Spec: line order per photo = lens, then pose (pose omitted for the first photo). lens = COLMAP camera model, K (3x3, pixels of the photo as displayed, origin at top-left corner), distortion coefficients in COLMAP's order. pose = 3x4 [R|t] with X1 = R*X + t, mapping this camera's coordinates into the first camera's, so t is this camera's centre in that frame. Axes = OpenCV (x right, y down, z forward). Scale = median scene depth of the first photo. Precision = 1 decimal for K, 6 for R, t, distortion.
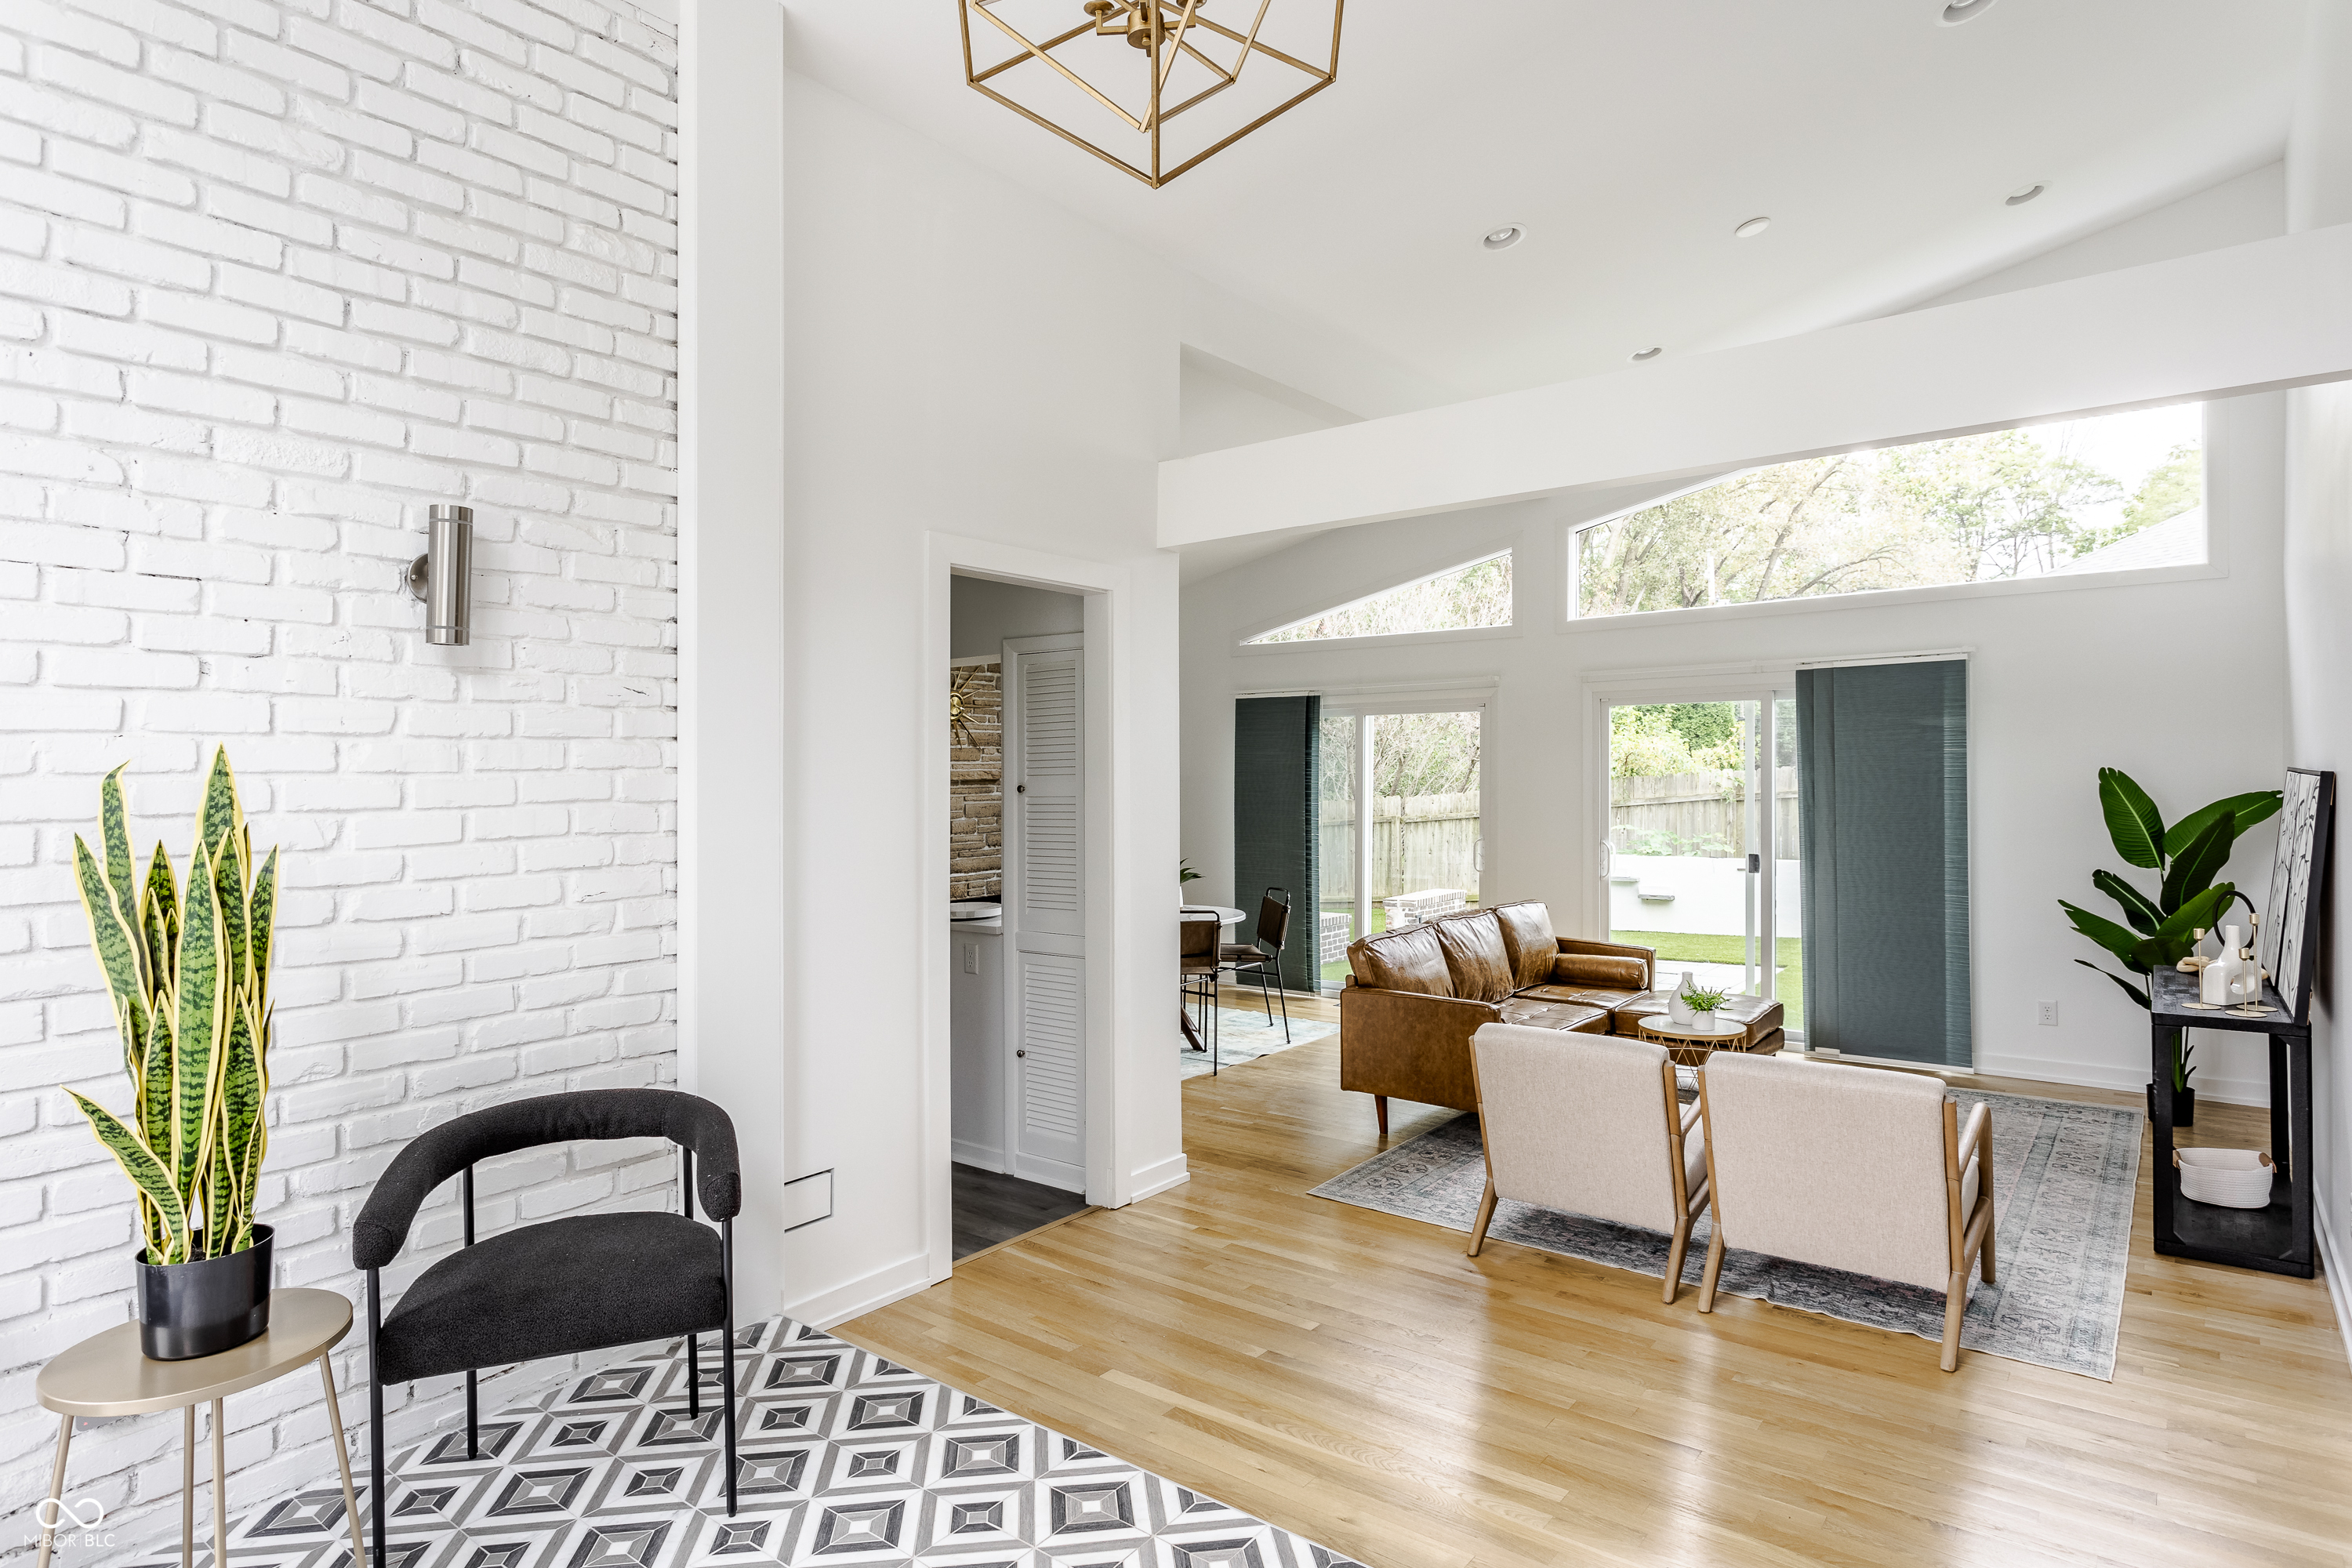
lens RADIAL K [[1279.6, 0, 1177.0], [0, 1279.6, 744.7], [0, 0, 1]] dist [-0.011899, 0.012318]
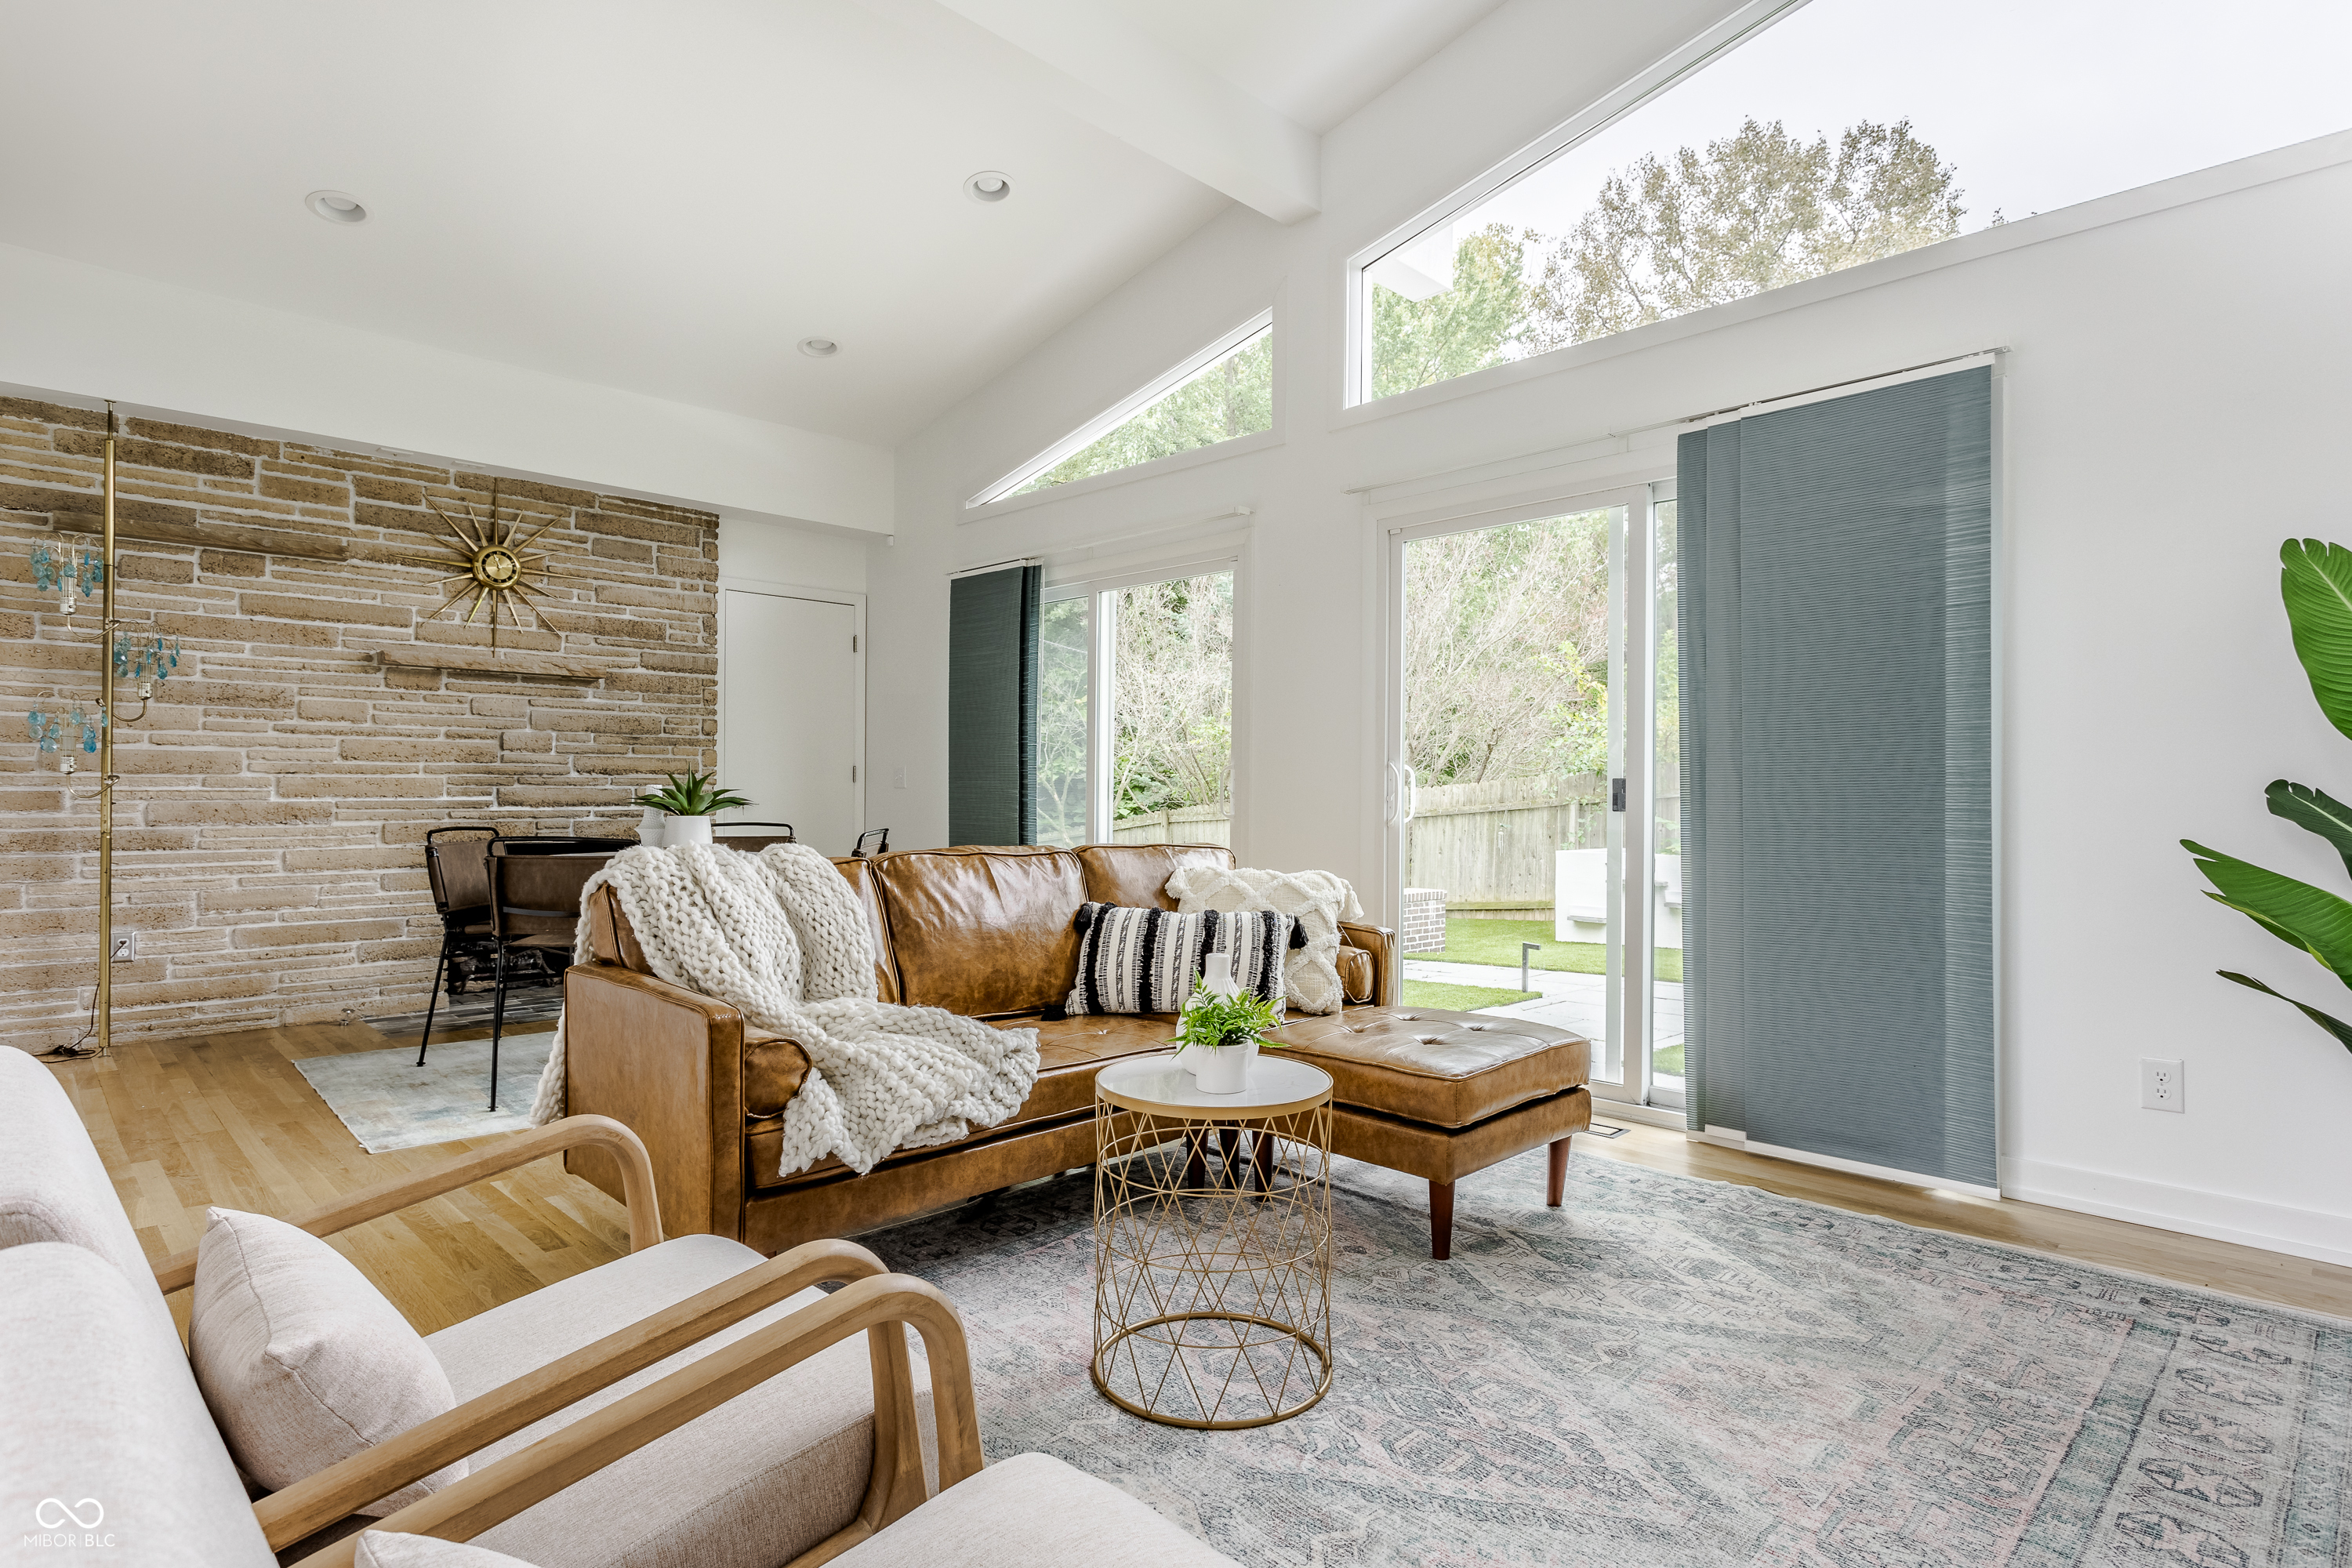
lens RADIAL K [[1214.1, 0, 1167.3], [0, 1214.1, 758.0], [0, 0, 1]] dist [-0.009635, 0.003669]
pose [[0.991533, 0.016007, -0.128868, 0.359727], [-0.017388, 0.999803, -0.009599, 0.095730], [0.128689, 0.011758, 0.991615, 0.488530]]
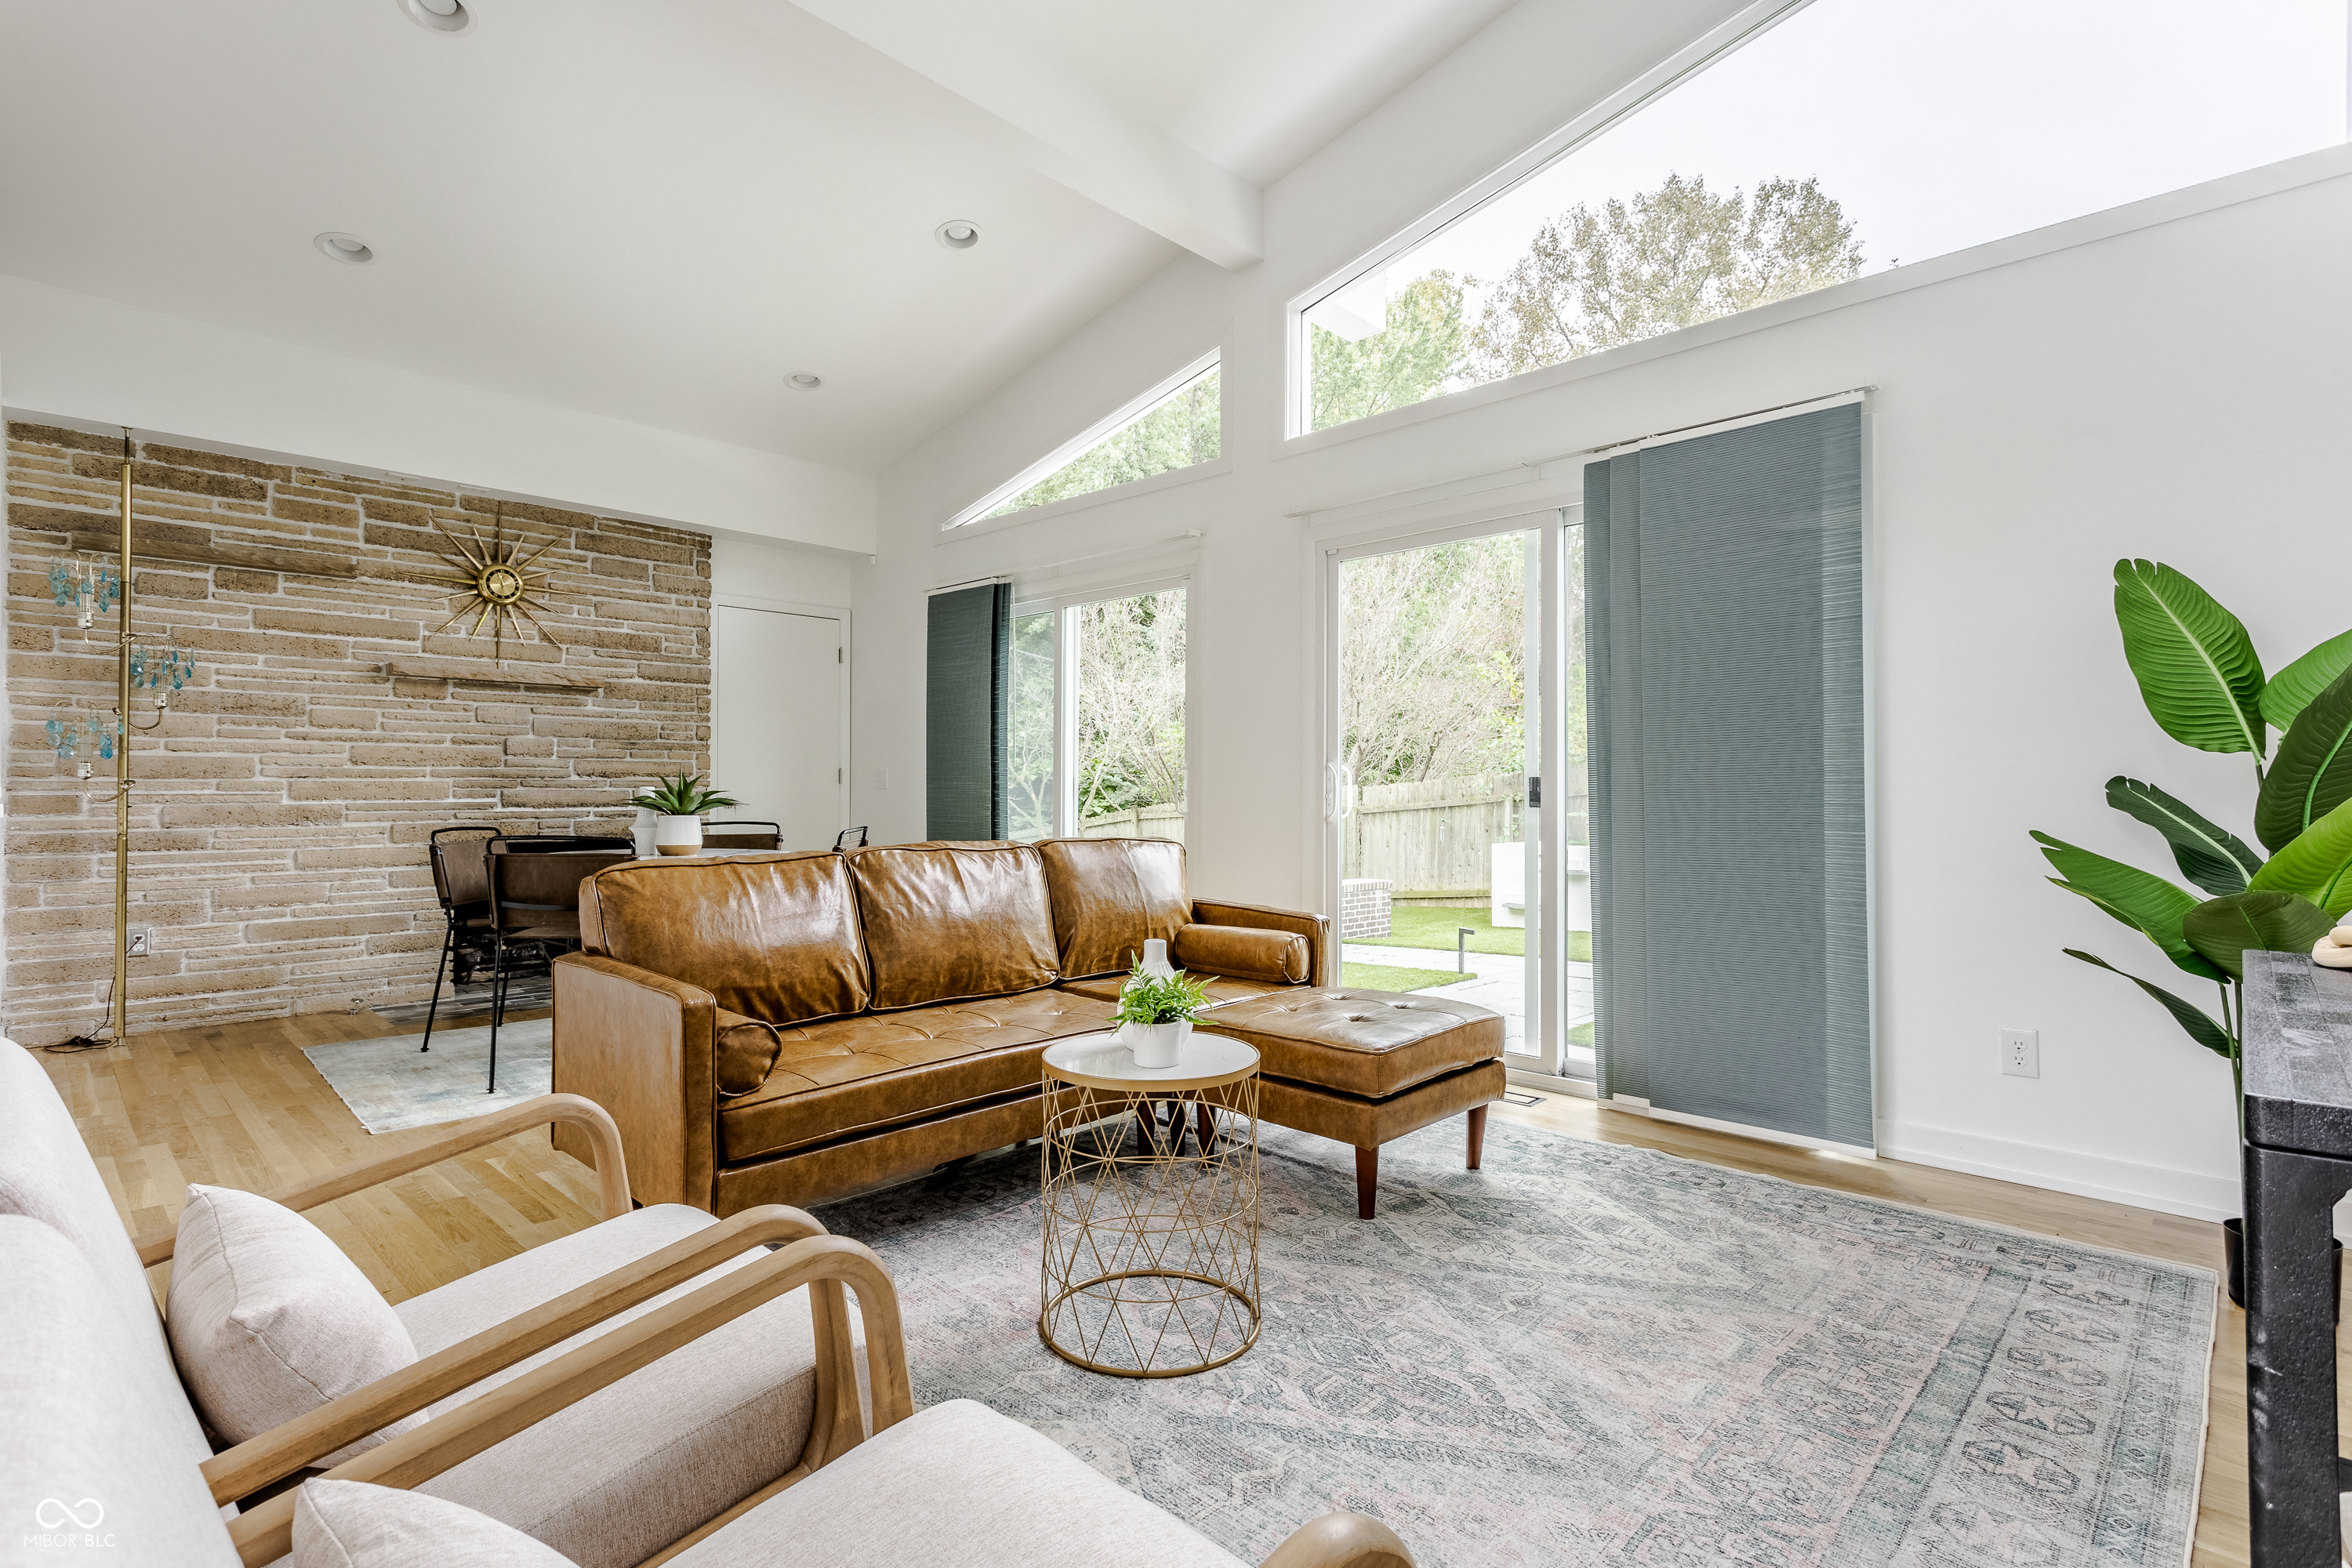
lens RADIAL K [[1121.1, 0, 1166.8], [0, 1121.1, 750.3], [0, 0, 1]] dist [-0.001493, 0.001560]
pose [[0.994343, 0.011258, -0.105622, 0.369952], [-0.013272, 0.999743, -0.018382, 0.095501], [0.105388, 0.019680, 0.994236, 0.486611]]
